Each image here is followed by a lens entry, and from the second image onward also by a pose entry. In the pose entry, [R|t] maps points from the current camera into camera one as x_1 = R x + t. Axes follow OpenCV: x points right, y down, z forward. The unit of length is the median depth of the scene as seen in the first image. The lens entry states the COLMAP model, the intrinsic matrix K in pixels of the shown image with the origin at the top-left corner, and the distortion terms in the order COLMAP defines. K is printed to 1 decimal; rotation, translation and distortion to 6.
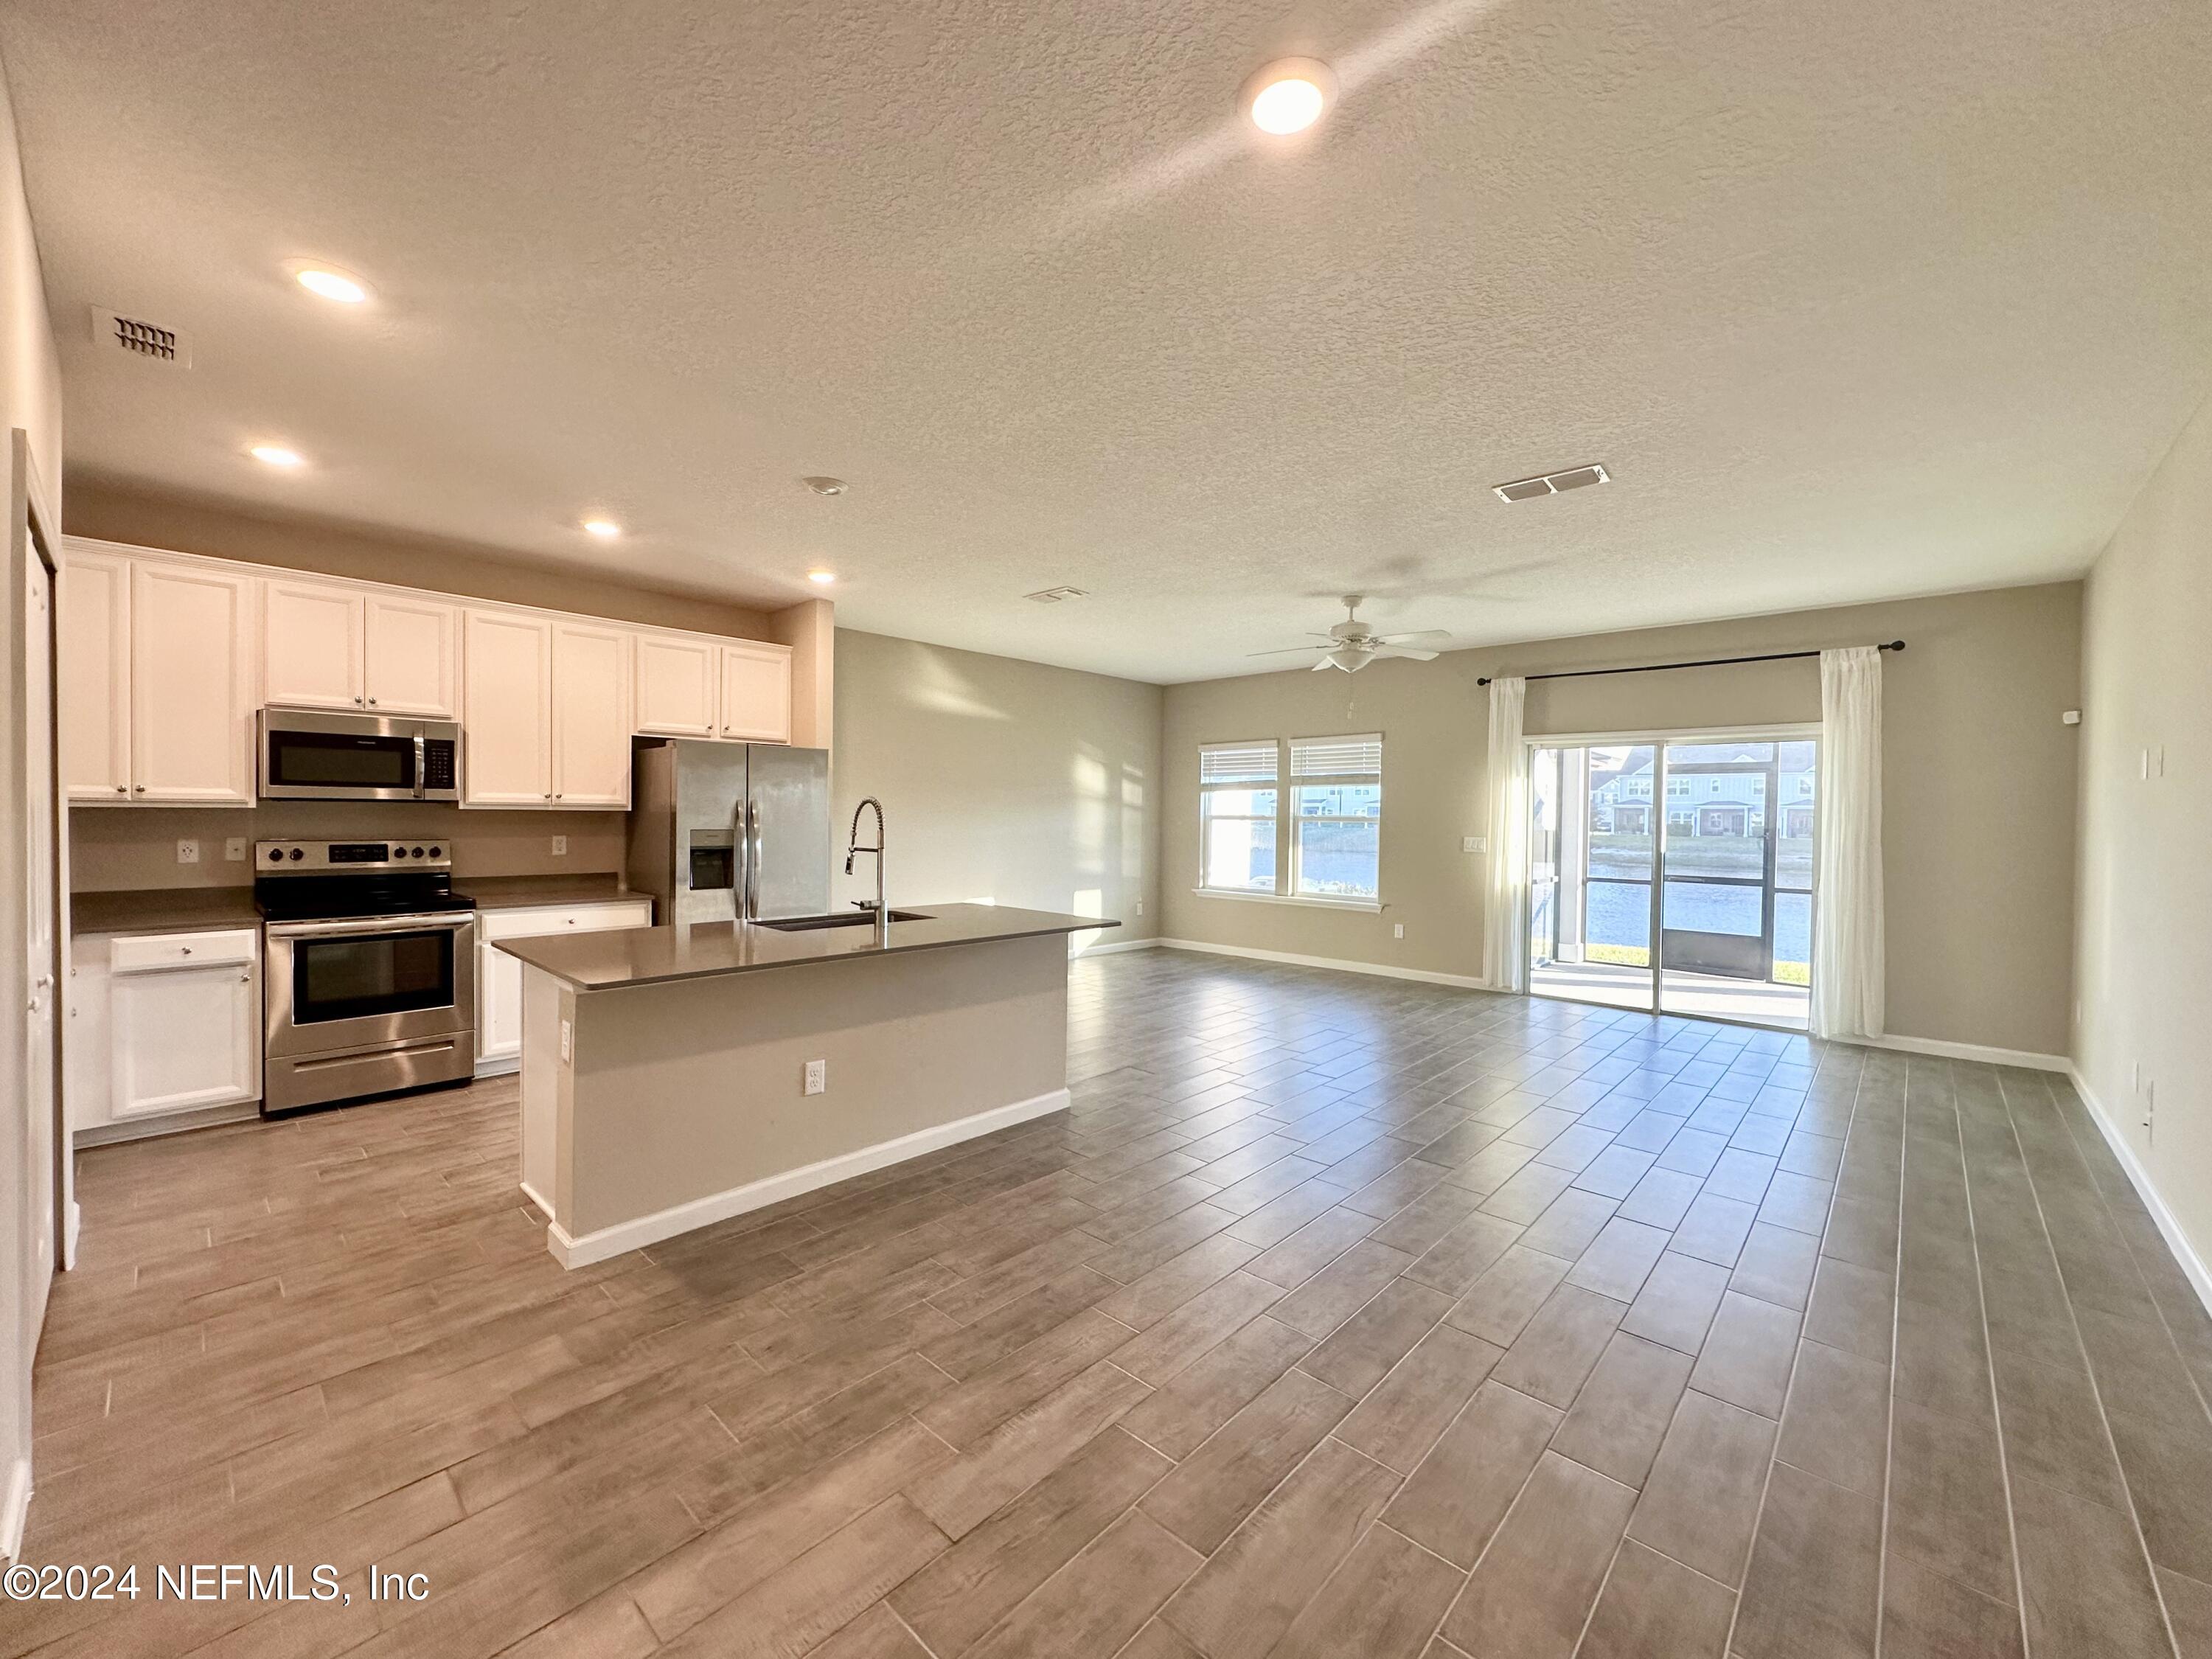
lens RADIAL K [[877.8, 0, 1106.0], [0, 877.8, 829.5], [0, 0, 1]] dist [-0.001704, 0.000376]
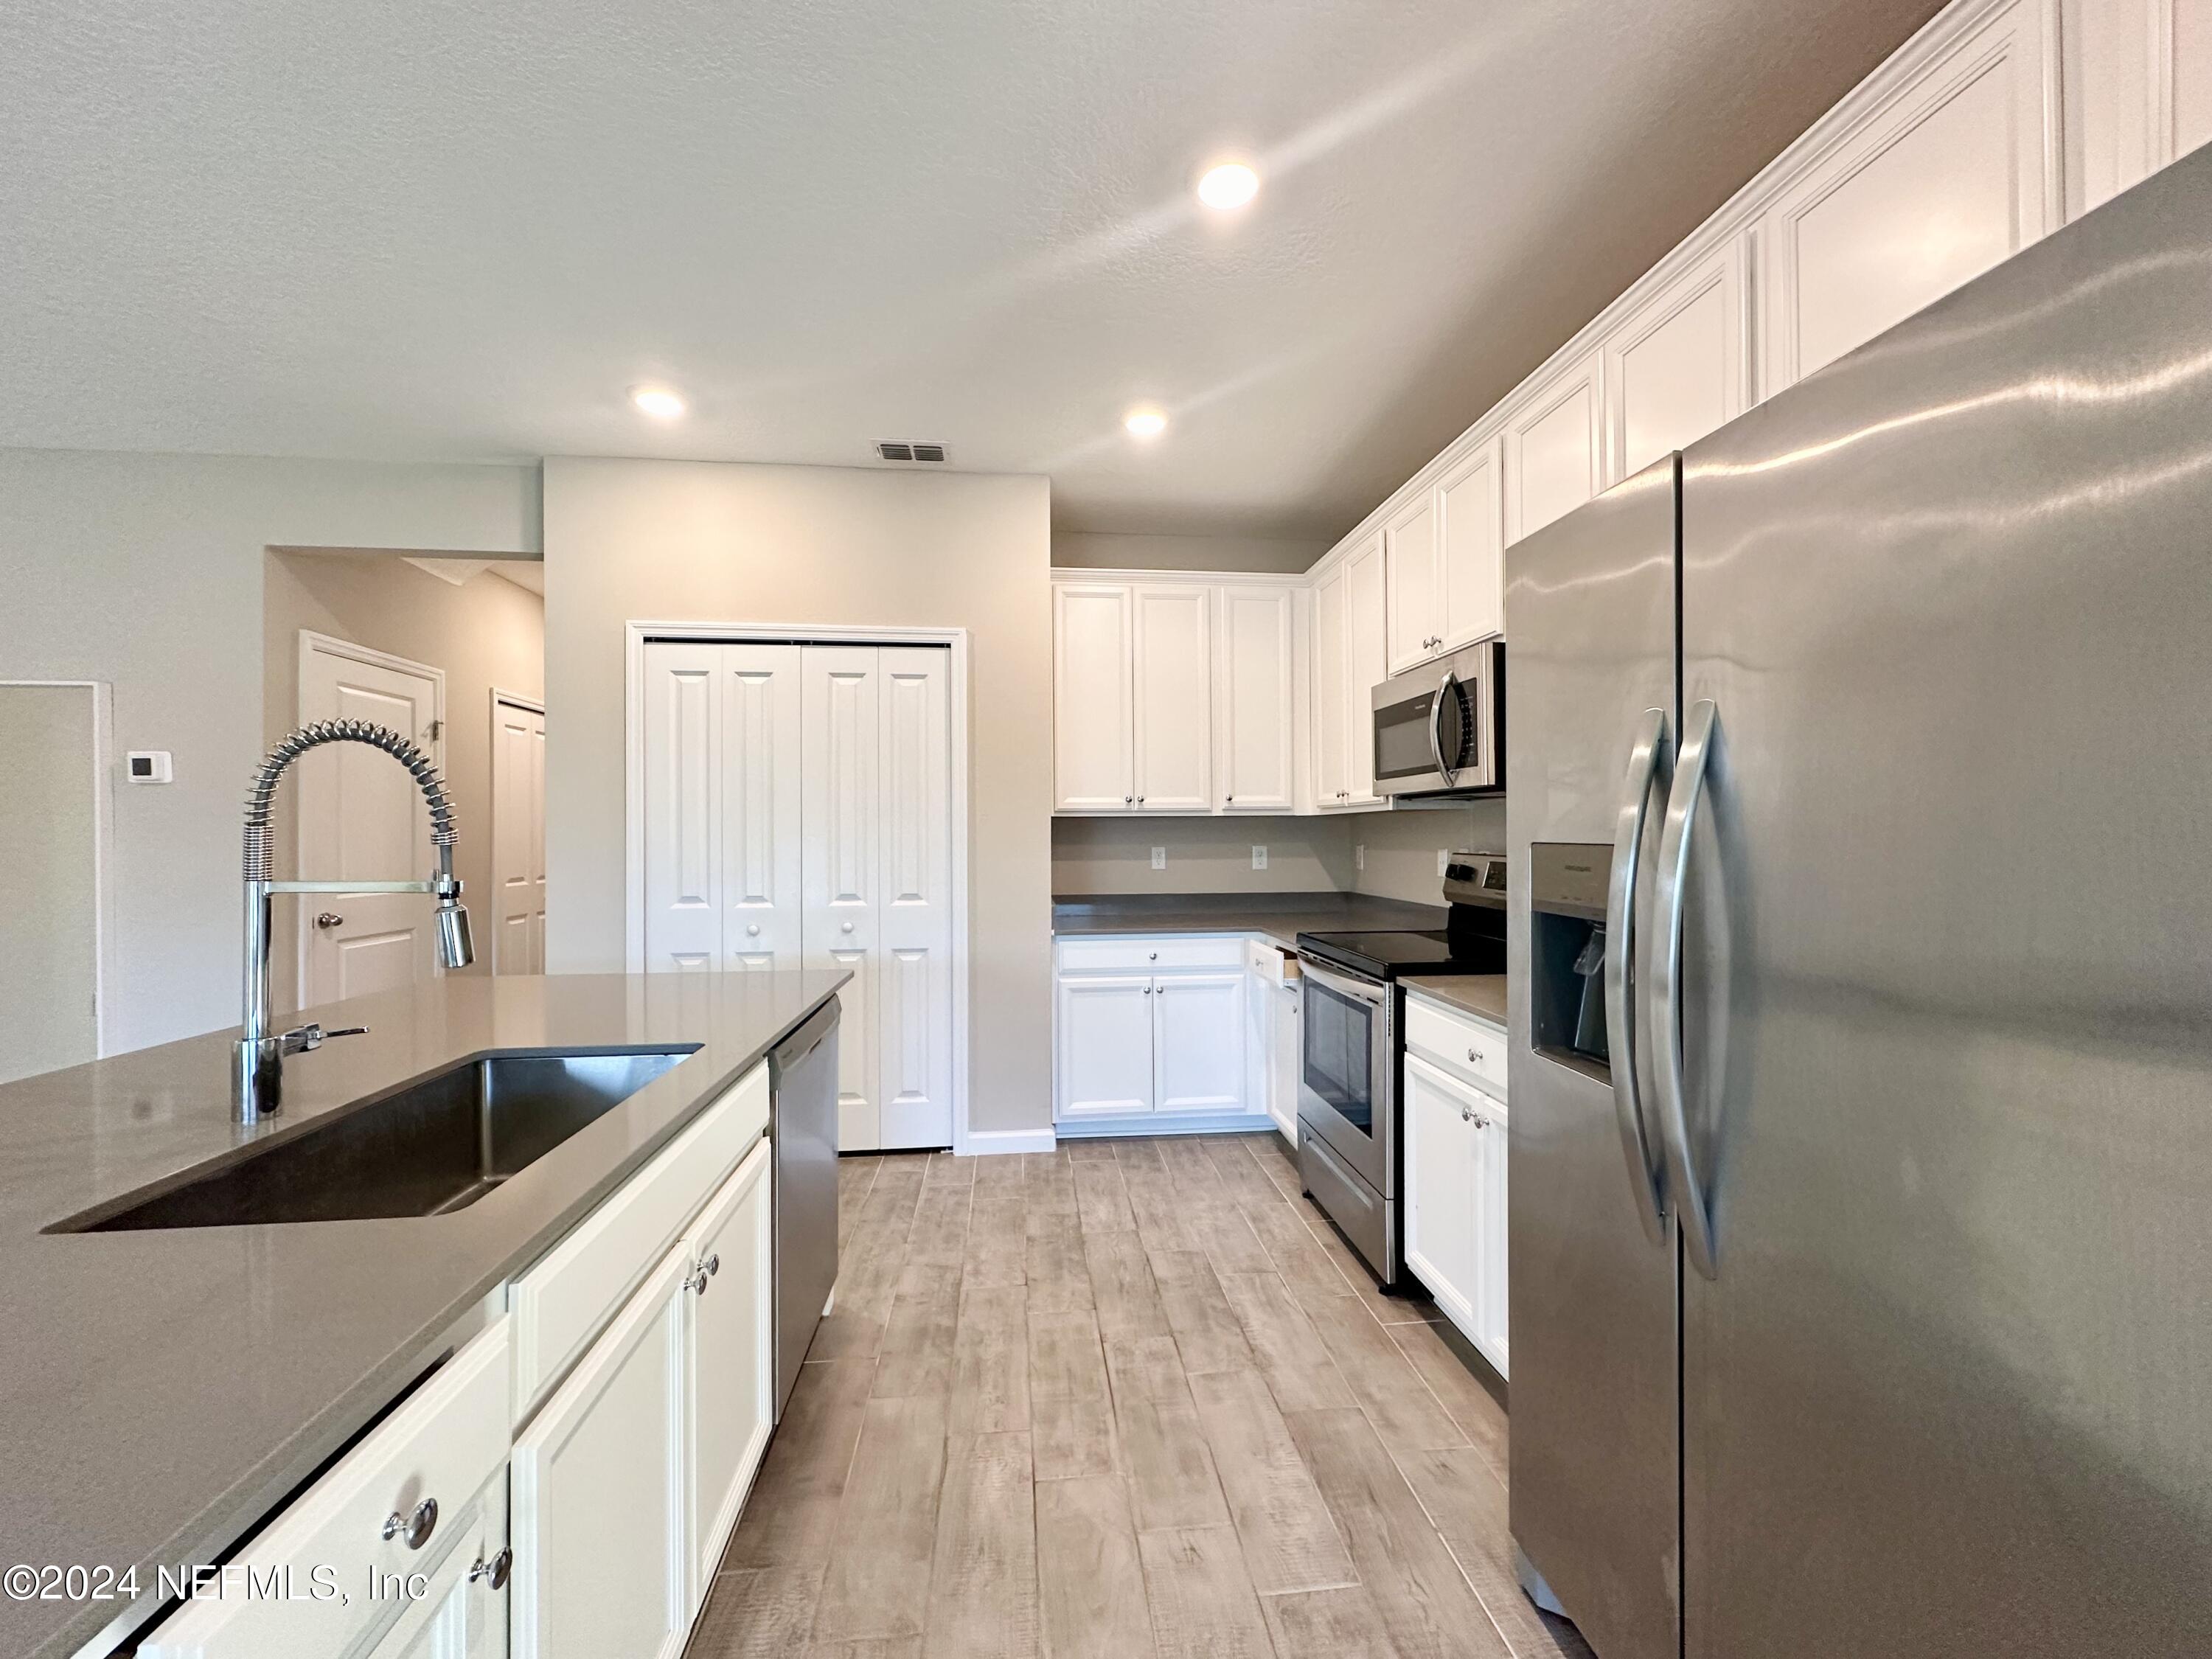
lens RADIAL K [[877.8, 0, 1106.0], [0, 877.8, 829.5], [0, 0, 1]] dist [-0.001704, 0.000376]
pose [[-0.655218, -0.010568, -0.755366, -0.180221], [-0.016689, 0.999861, 0.000488, -0.002522], [0.755255, 0.012927, -0.655303, 1.202432]]
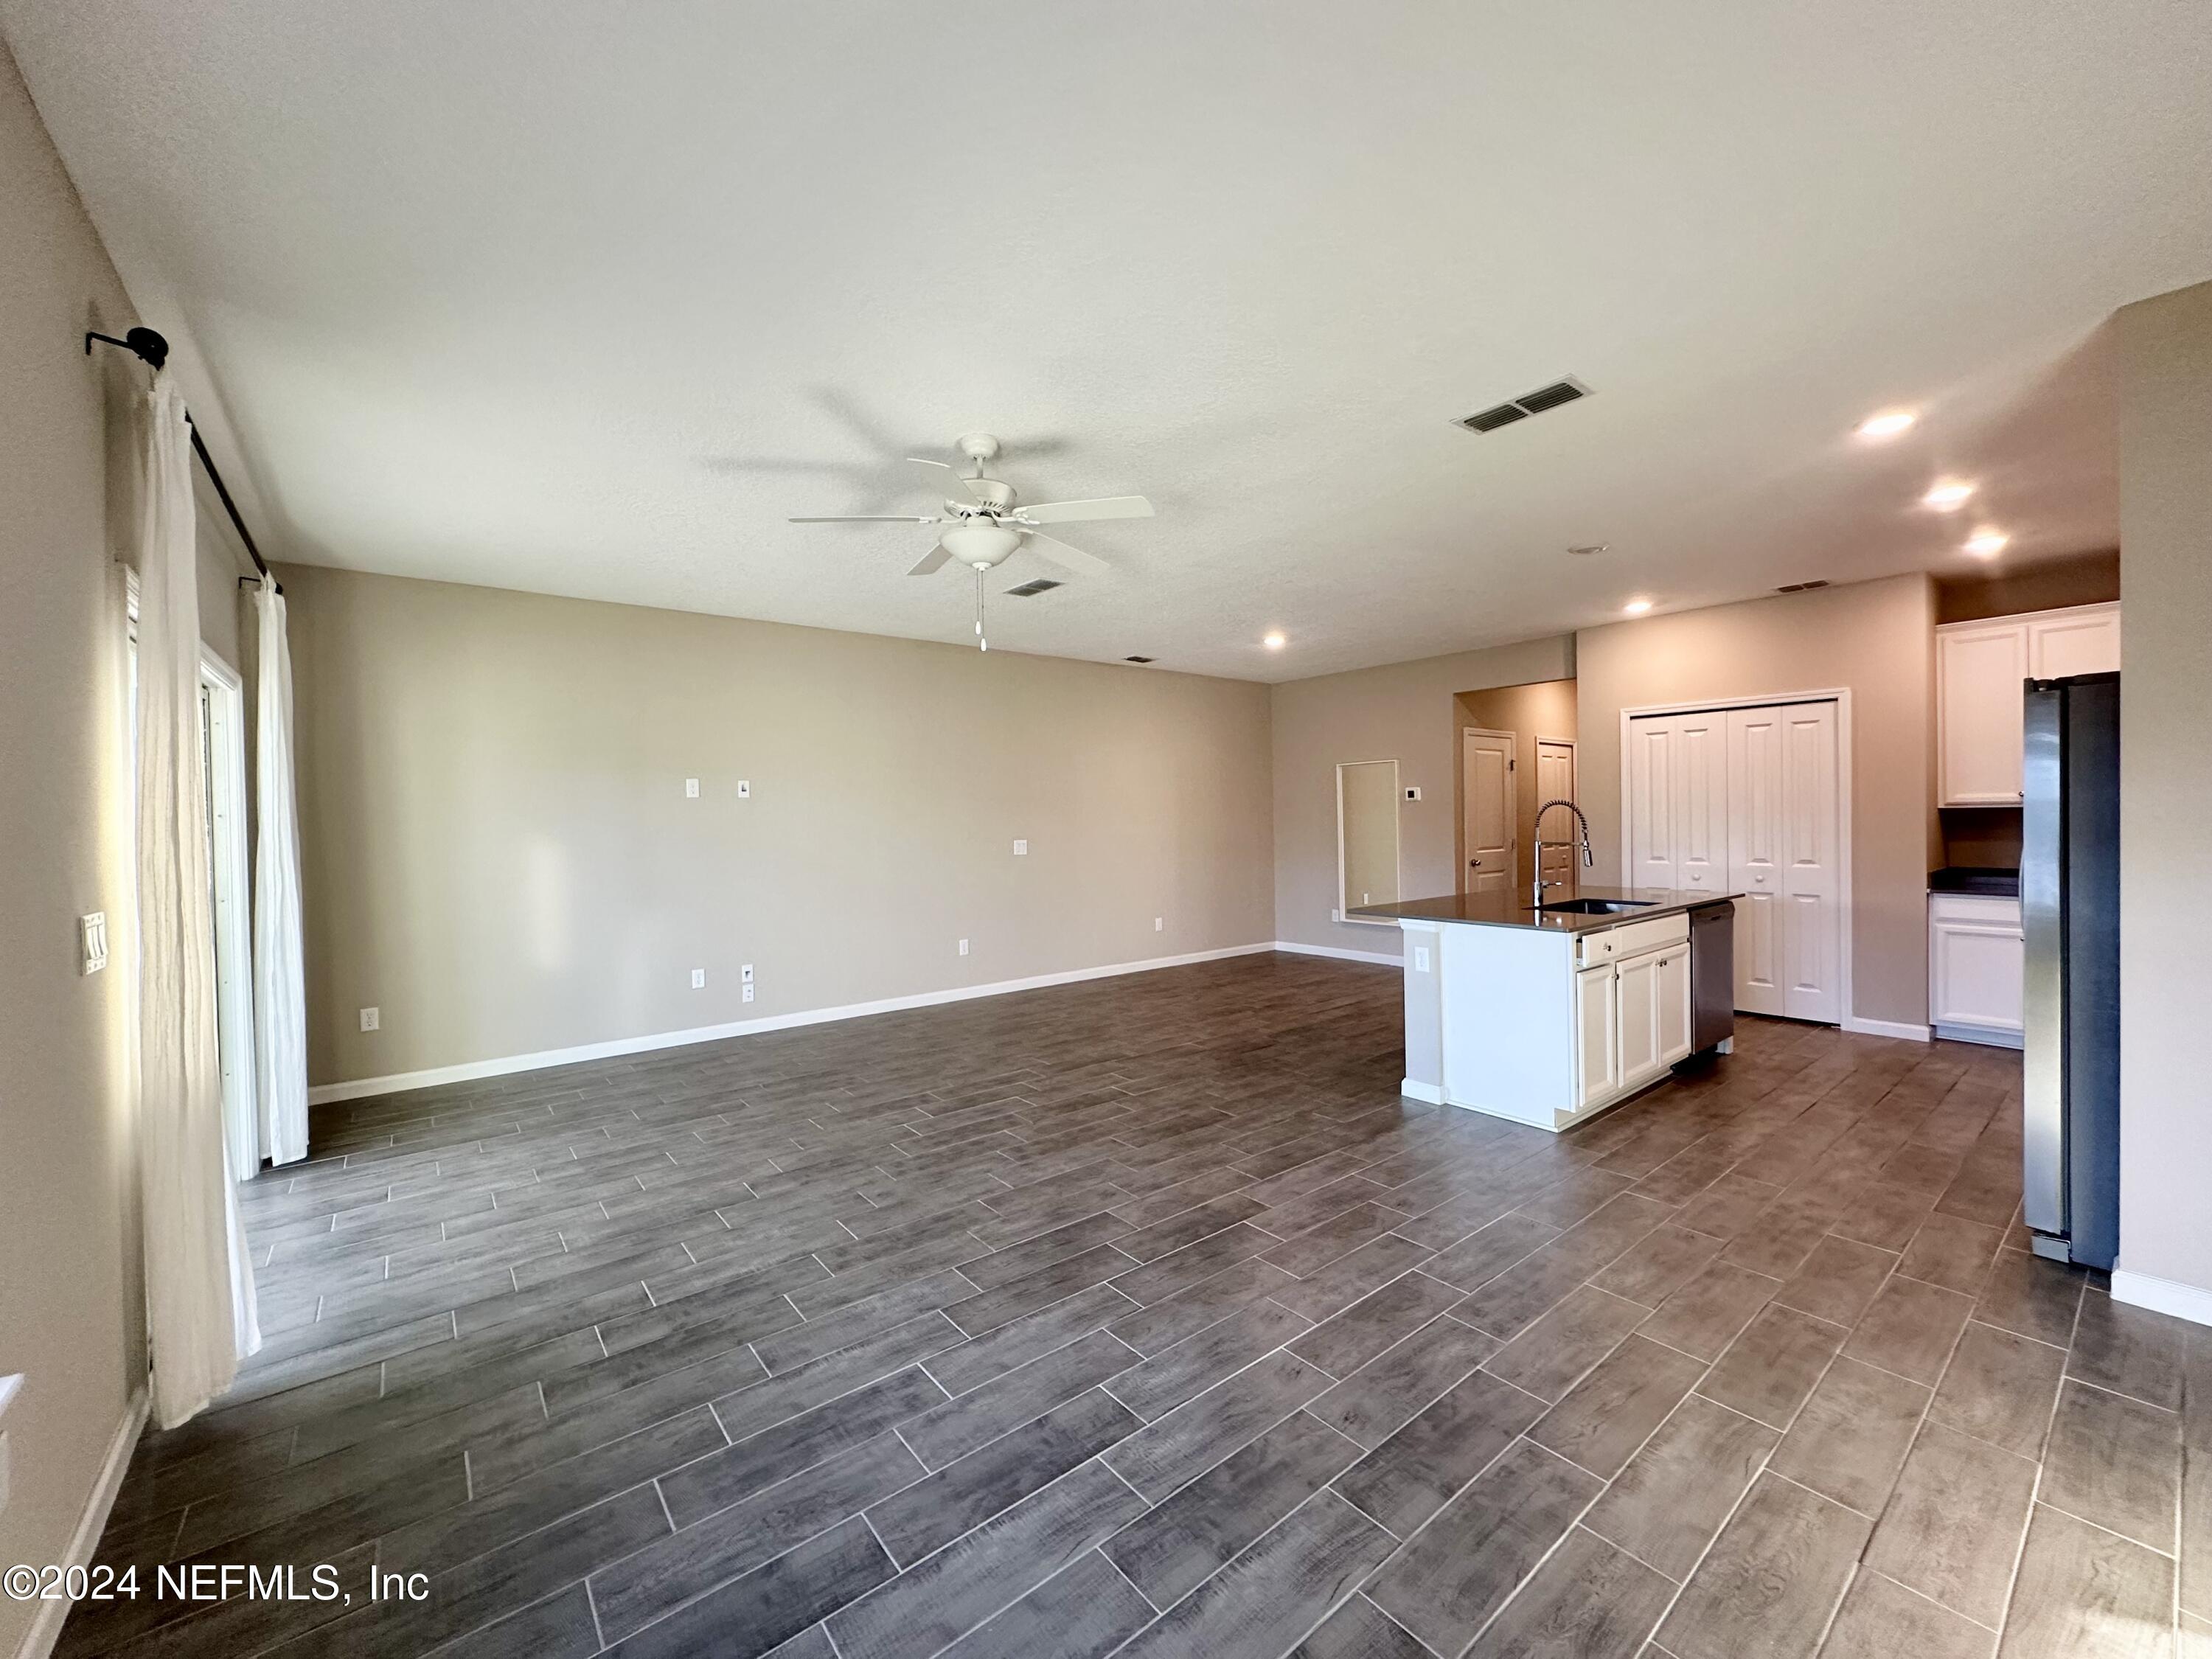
lens RADIAL K [[877.8, 0, 1106.0], [0, 877.8, 829.5], [0, 0, 1]] dist [-0.001704, 0.000376]
pose [[-0.989147, 0.003817, 0.146883, 0.143630], [0.008934, 0.999375, 0.034192, -0.036563], [-0.146660, 0.035133, -0.988563, 1.937861]]
